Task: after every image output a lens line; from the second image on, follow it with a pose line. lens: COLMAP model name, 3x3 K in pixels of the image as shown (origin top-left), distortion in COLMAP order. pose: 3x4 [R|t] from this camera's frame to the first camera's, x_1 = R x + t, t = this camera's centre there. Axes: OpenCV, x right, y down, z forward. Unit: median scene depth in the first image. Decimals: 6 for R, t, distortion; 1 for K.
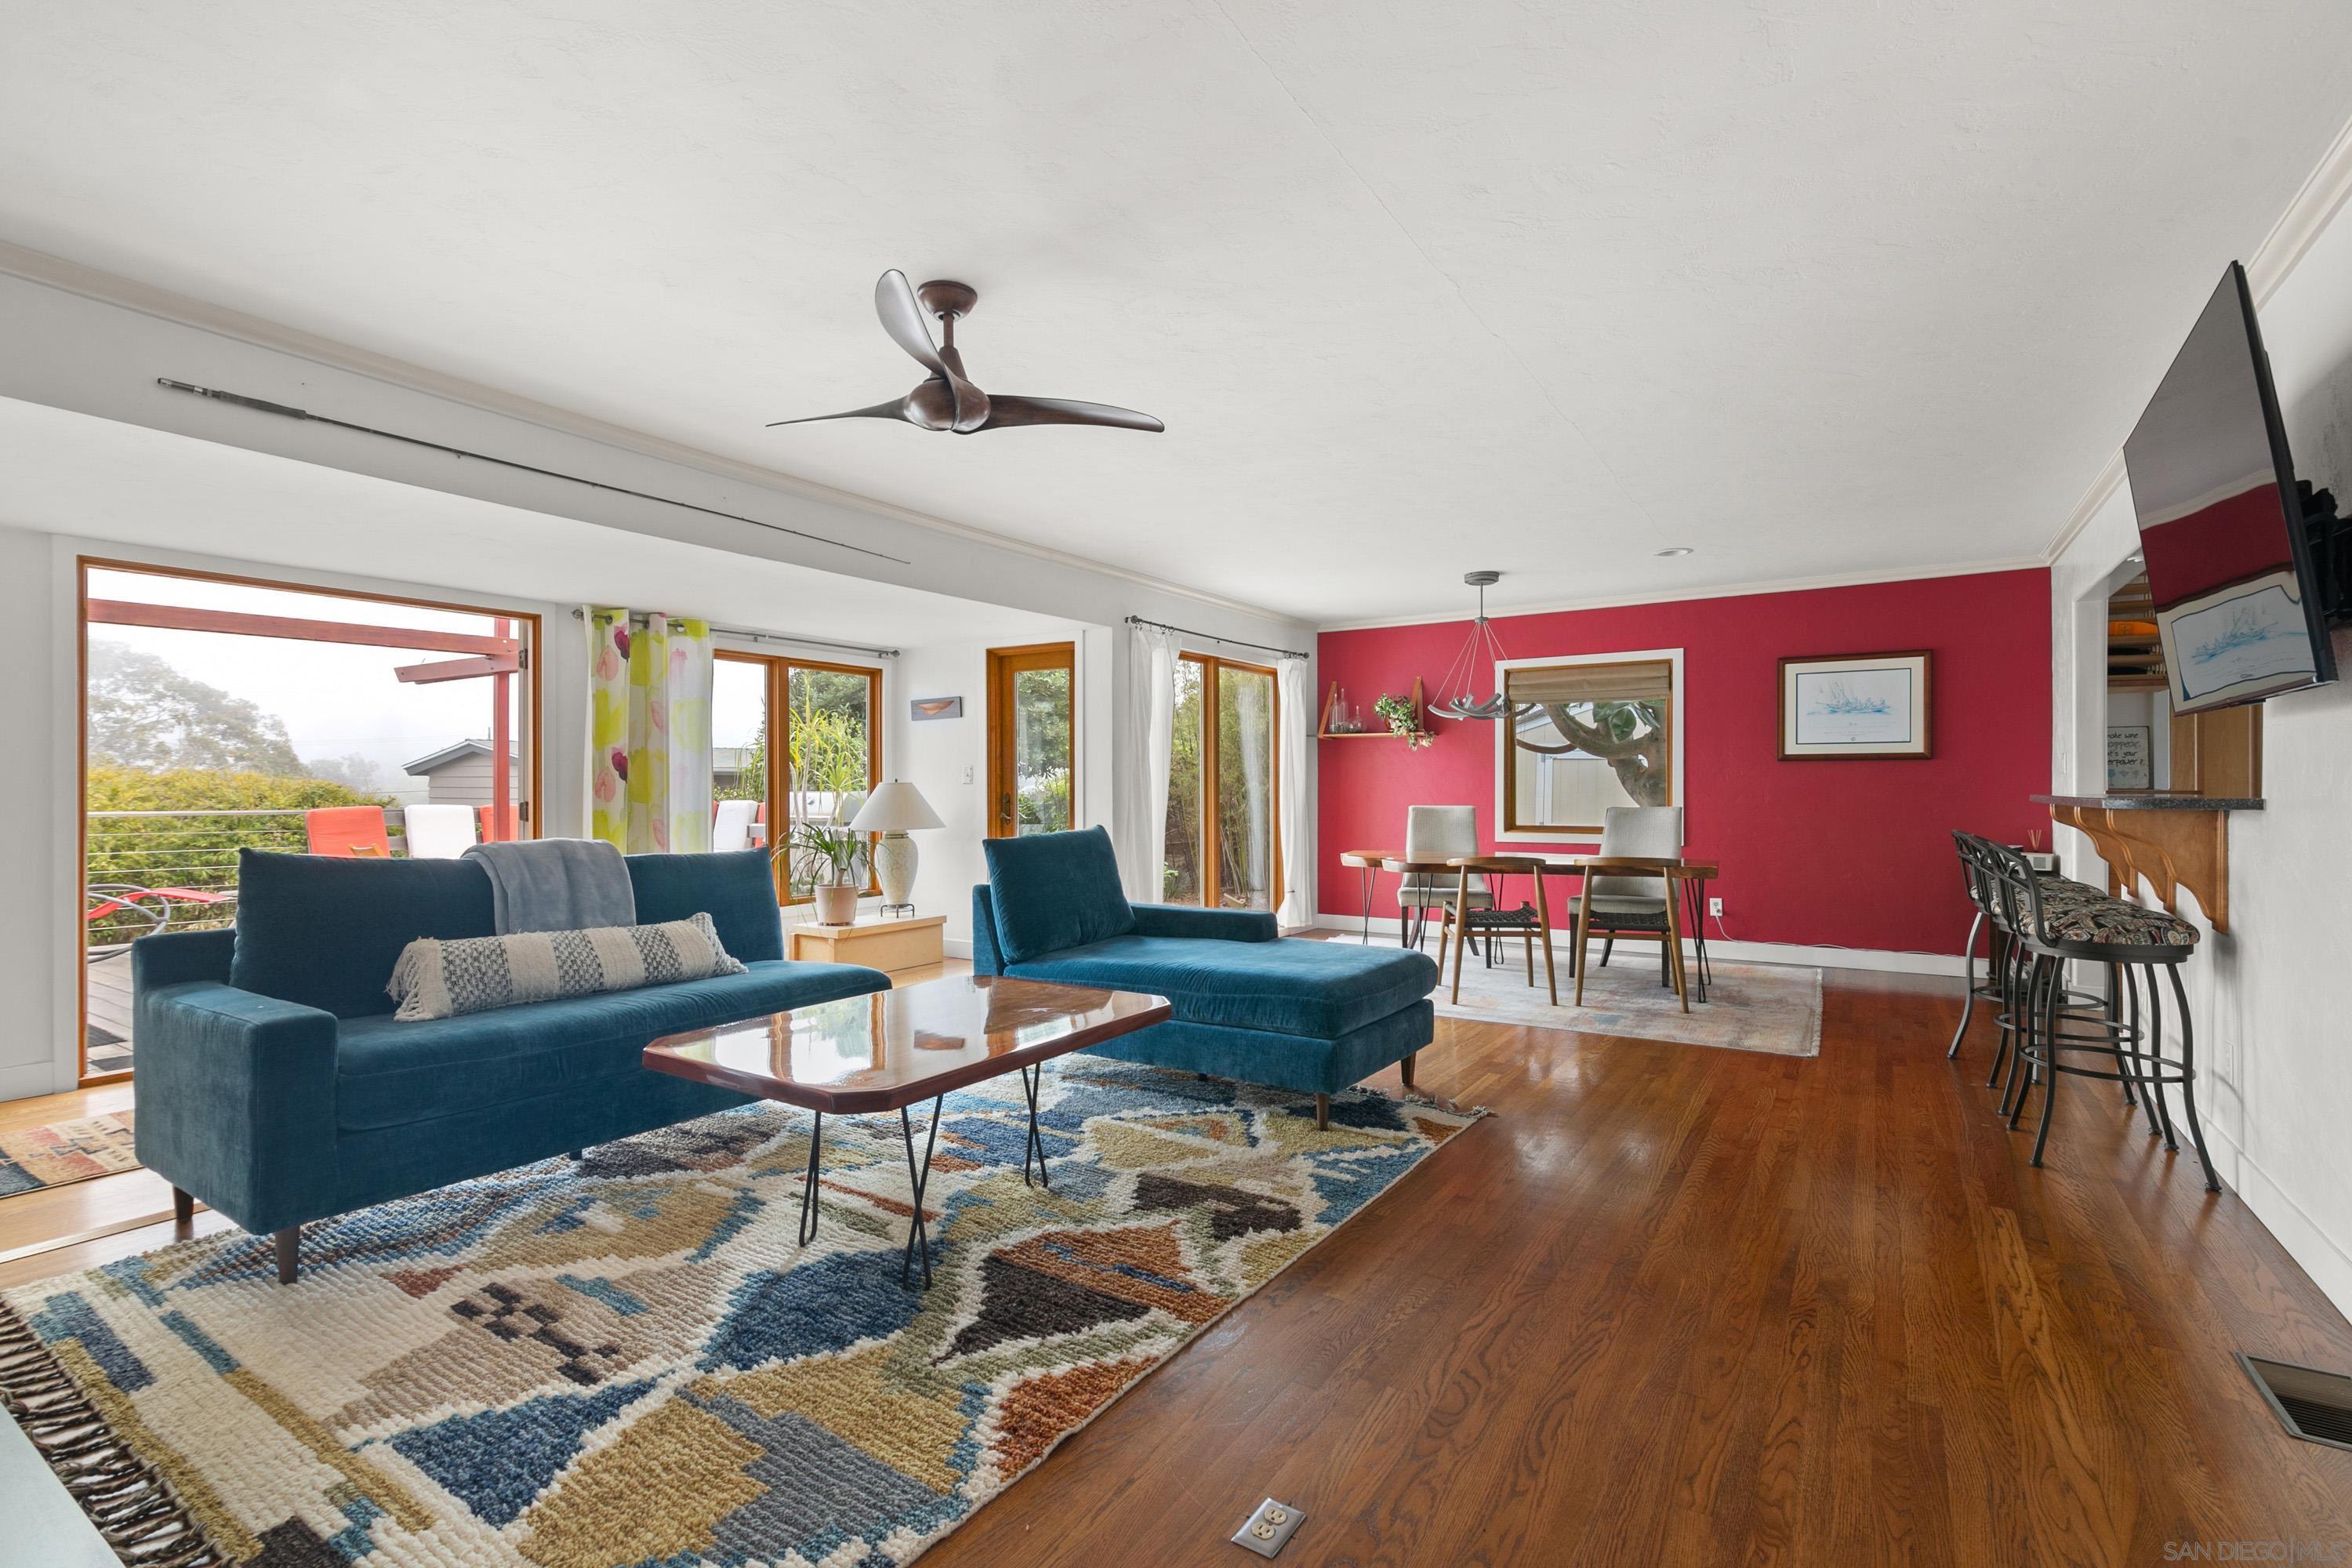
lens RADIAL K [[1102.1, 0, 1168.9], [0, 1102.1, 787.4], [0, 0, 1]] dist [0.004334, -0.000949]
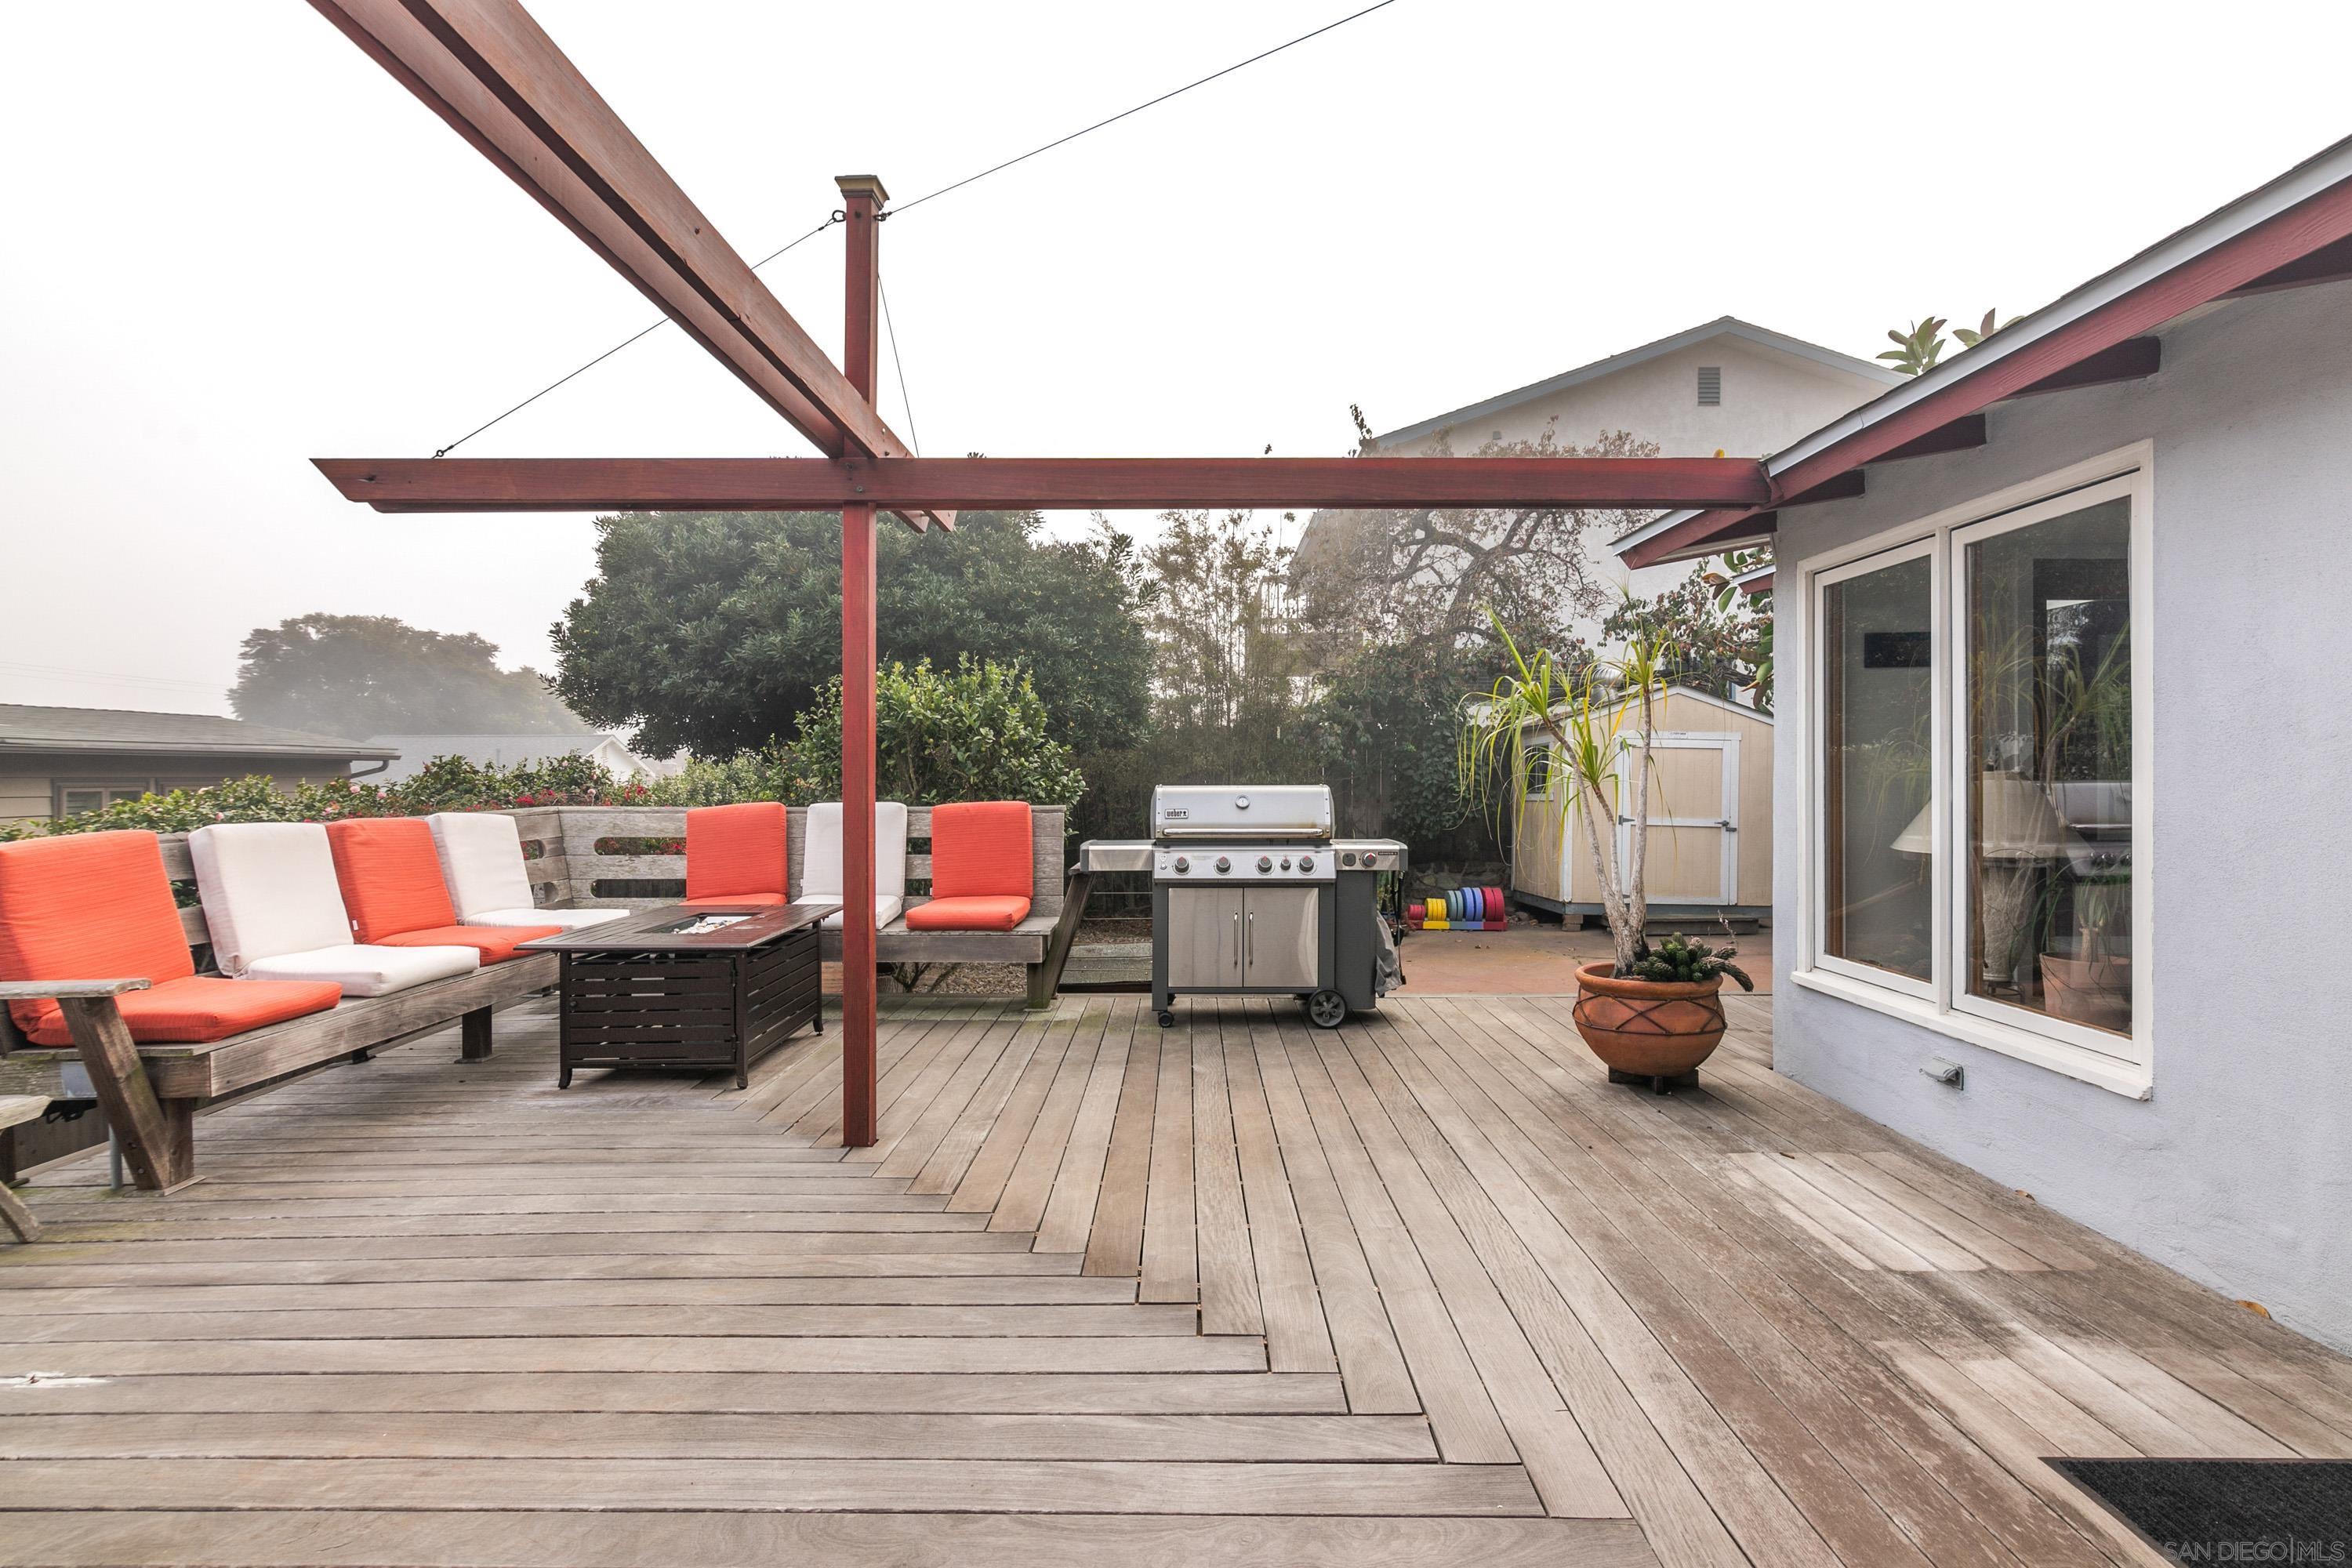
lens RADIAL K [[1133.7, 0, 1168.0], [0, 1133.7, 769.7], [0, 0, 1]] dist [-0.000404, -0.000689]
pose [[0.837057, 0.004502, 0.547097, -1.119324], [-0.001058, 0.999978, -0.006609, -0.001735], [-0.547114, 0.004954, 0.837043, 0.875890]]
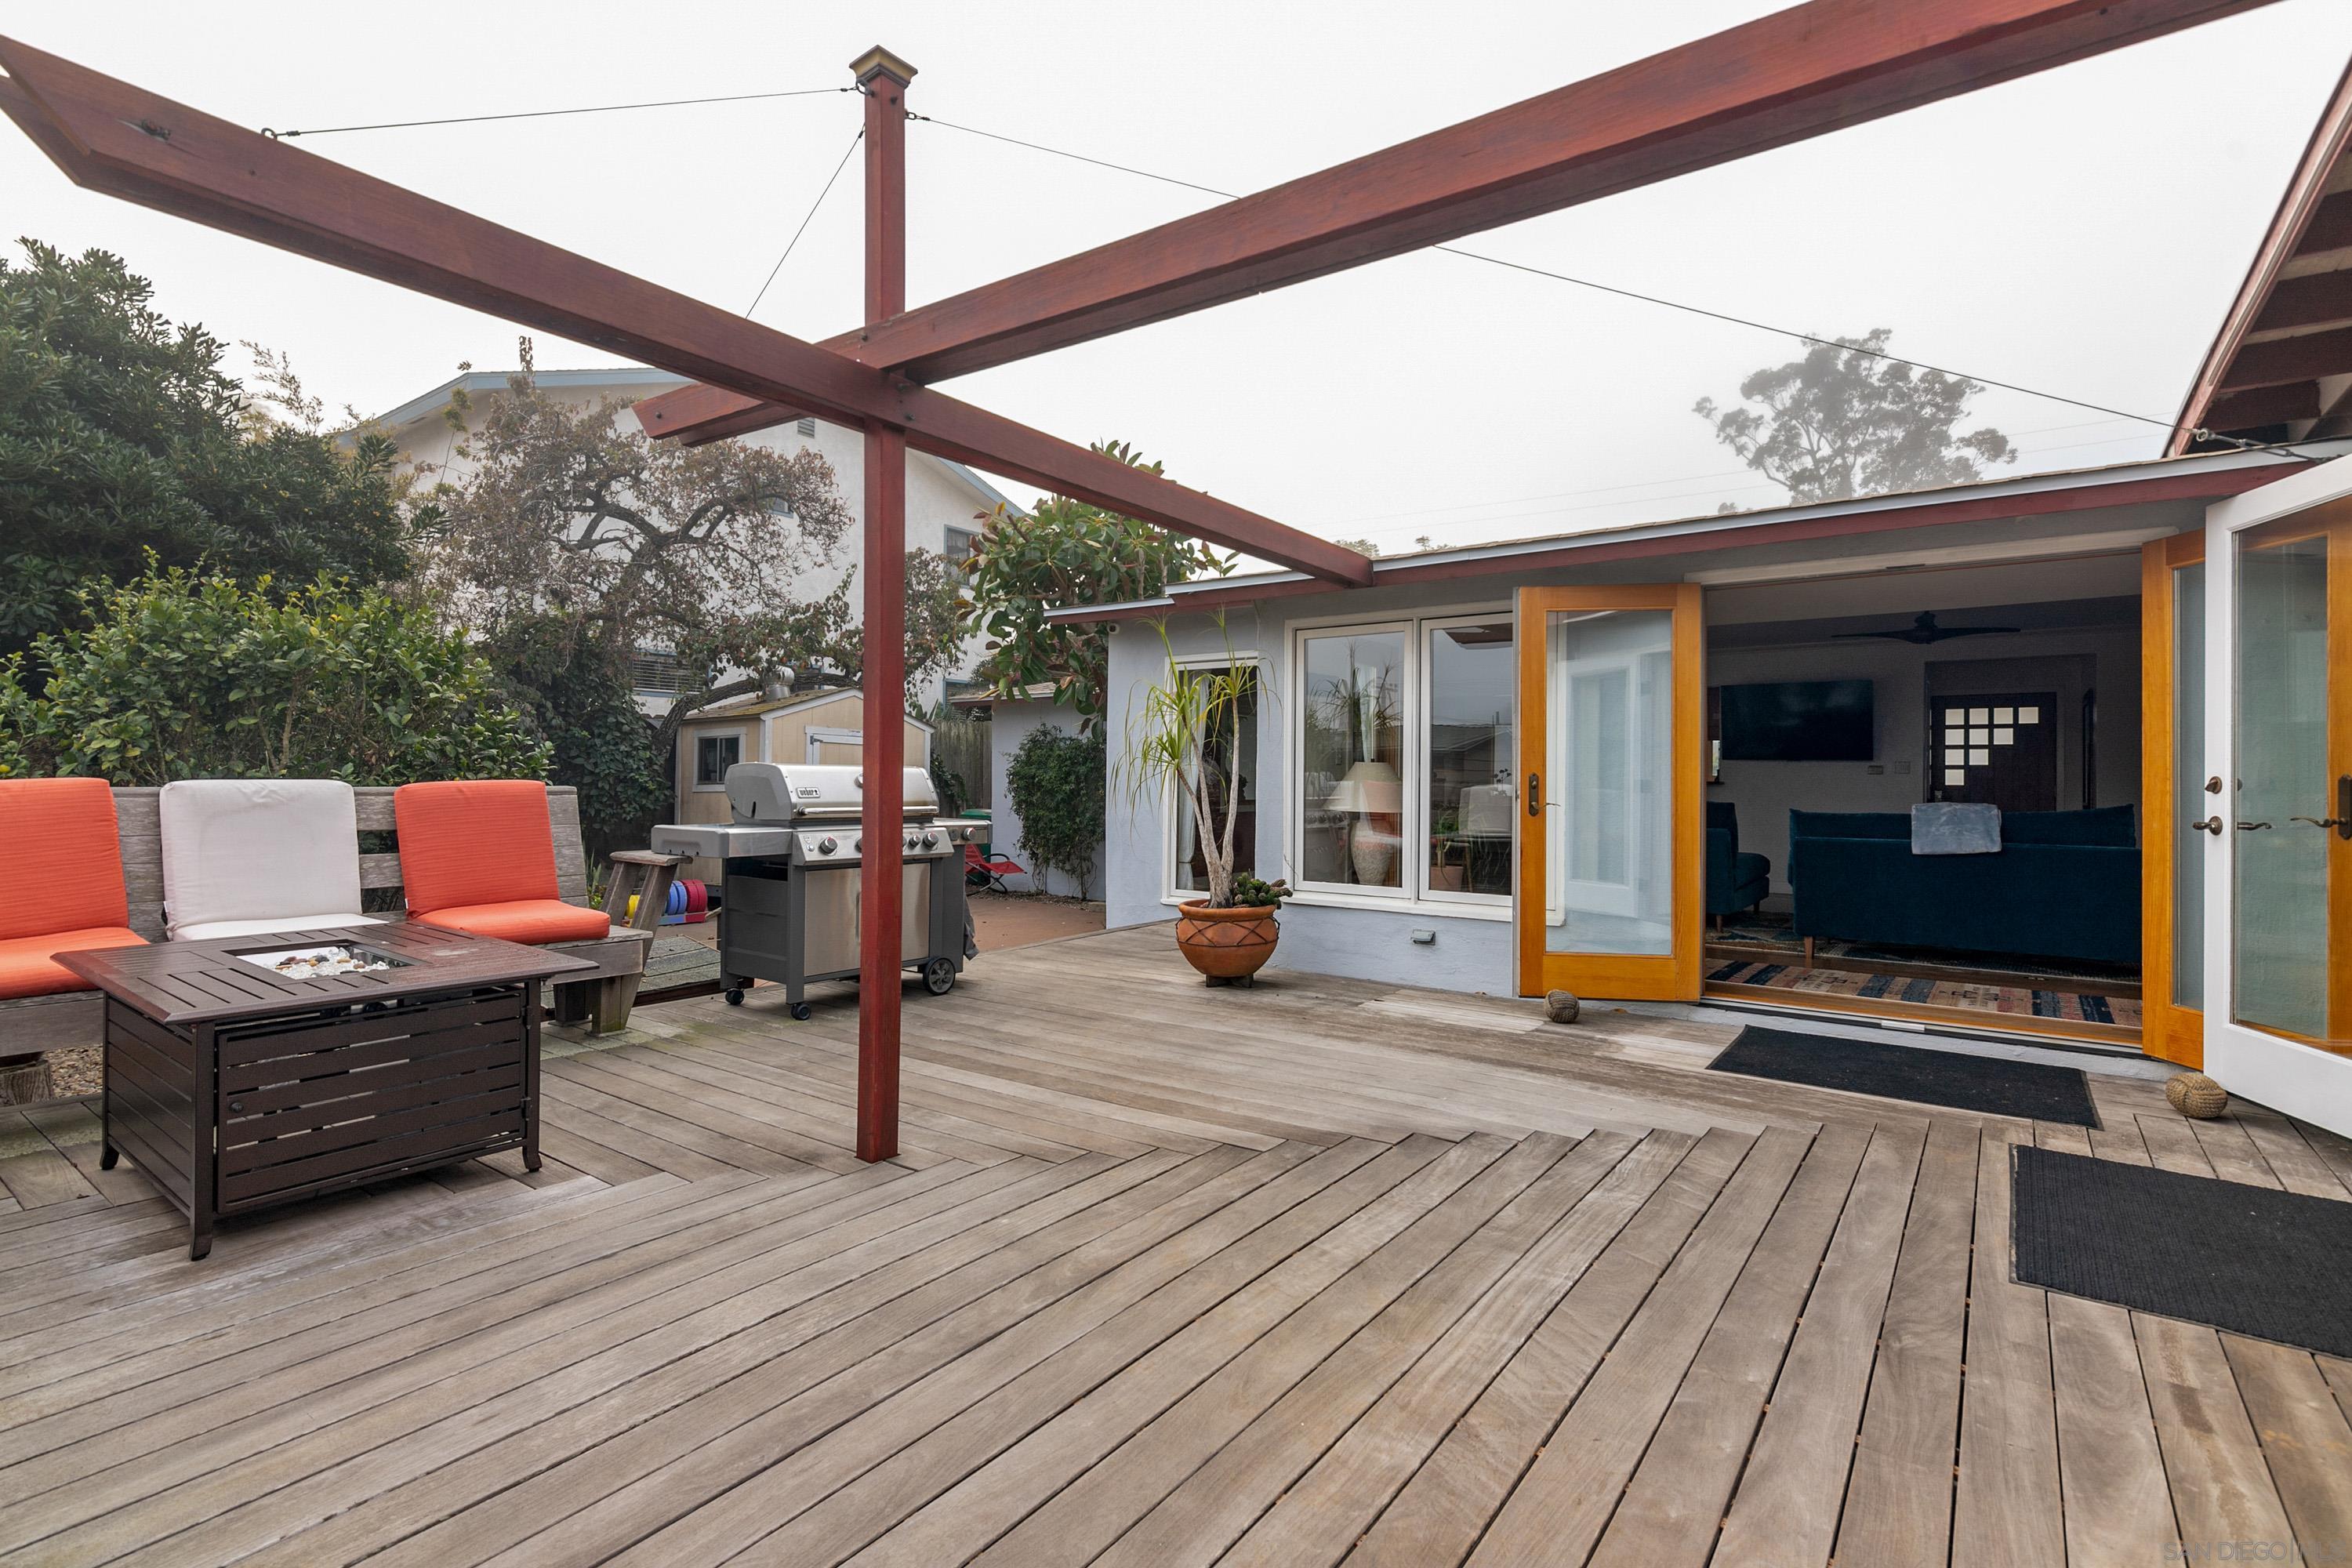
lens RADIAL K [[1102.1, 0, 1189.7], [0, 1102.1, 779.1], [0, 0, 1]] dist [0.004334, -0.000949]
pose [[0.037341, 0.005302, 0.999289, -1.459729], [-0.011532, 0.999922, -0.004875, 0.019263], [-0.999236, -0.011342, 0.037399, 1.340871]]
